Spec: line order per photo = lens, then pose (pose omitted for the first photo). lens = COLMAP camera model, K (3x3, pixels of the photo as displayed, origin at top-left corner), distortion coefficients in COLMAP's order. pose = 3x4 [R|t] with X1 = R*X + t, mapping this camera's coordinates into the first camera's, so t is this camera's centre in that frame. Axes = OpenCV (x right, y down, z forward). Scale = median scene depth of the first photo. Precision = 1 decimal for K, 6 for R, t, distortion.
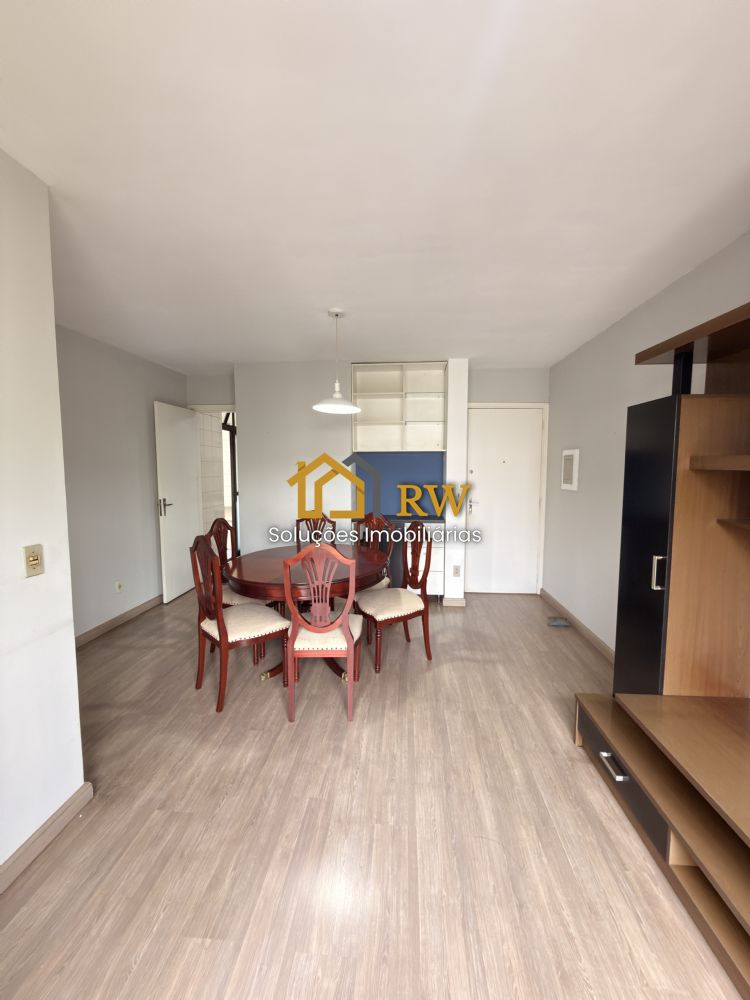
lens RADIAL K [[398.3, 0, 375.4], [0, 398.3, 500.1], [0, 0, 1]] dist [0.002257, -0.000604]
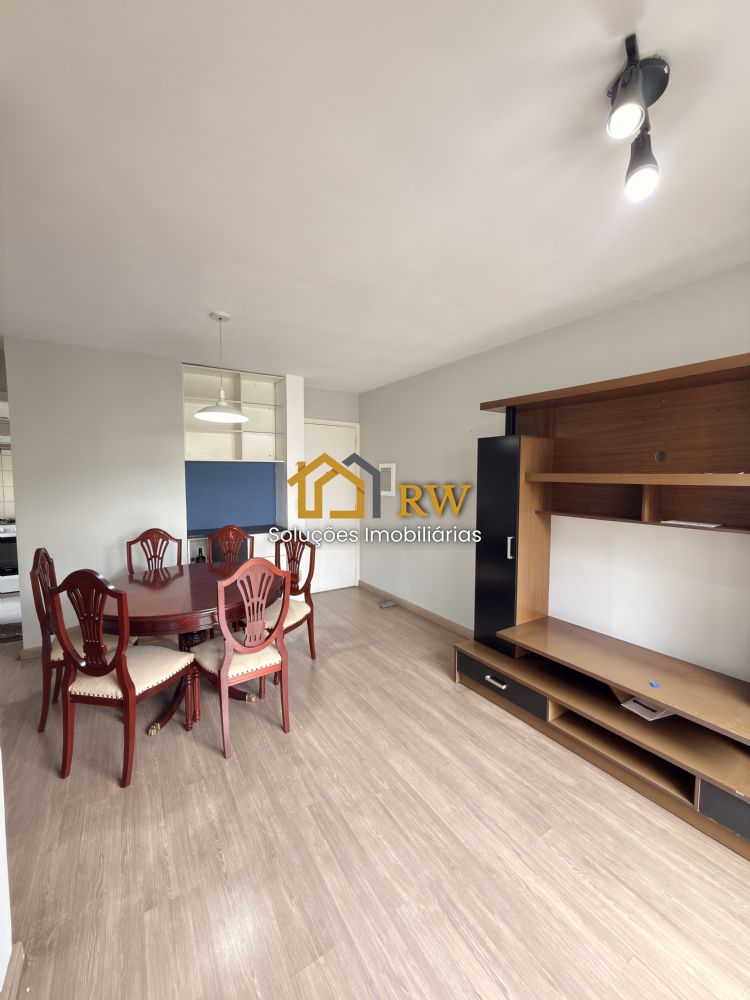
lens RADIAL K [[398.3, 0, 375.0], [0, 398.3, 499.8], [0, 0, 1]] dist [0.002257, -0.000604]
pose [[0.802549, -0.035909, 0.595505, -0.542798], [0.047700, 0.998853, -0.004054, -0.019290], [-0.594676, 0.031659, 0.803342, 0.052107]]
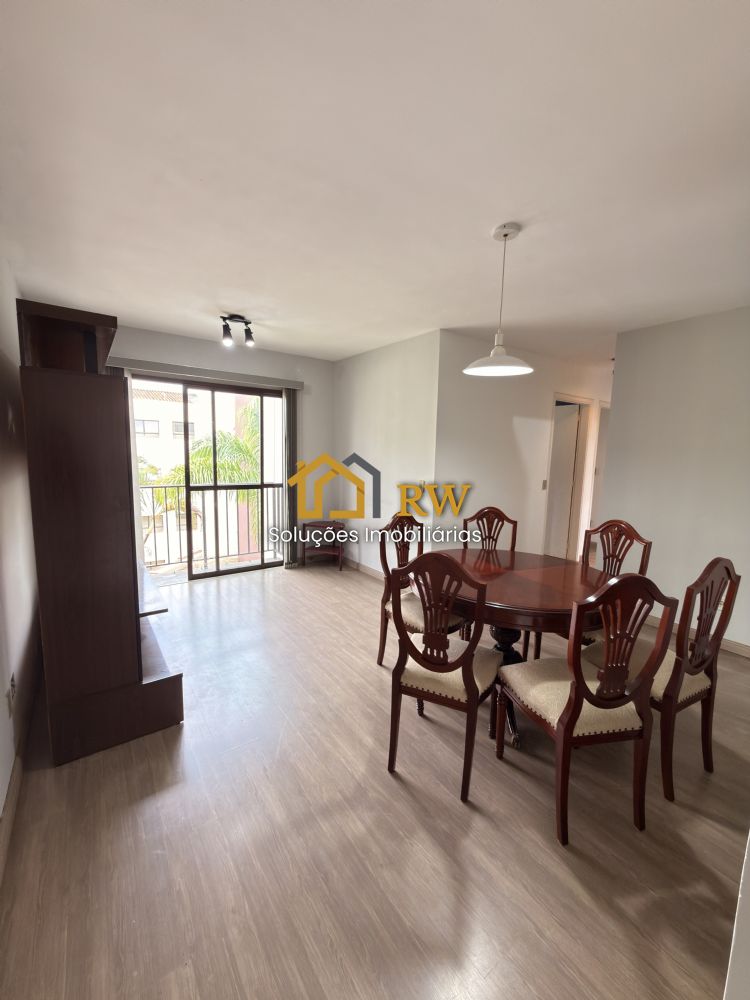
lens RADIAL K [[398.3, 0, 374.9], [0, 398.3, 499.3], [0, 0, 1]] dist [0.002257, -0.000604]
pose [[-0.760720, 0.056277, -0.646636, 0.802537], [-0.086283, 0.978625, 0.186676, -0.169151], [0.643320, 0.197802, -0.739604, 2.077740]]
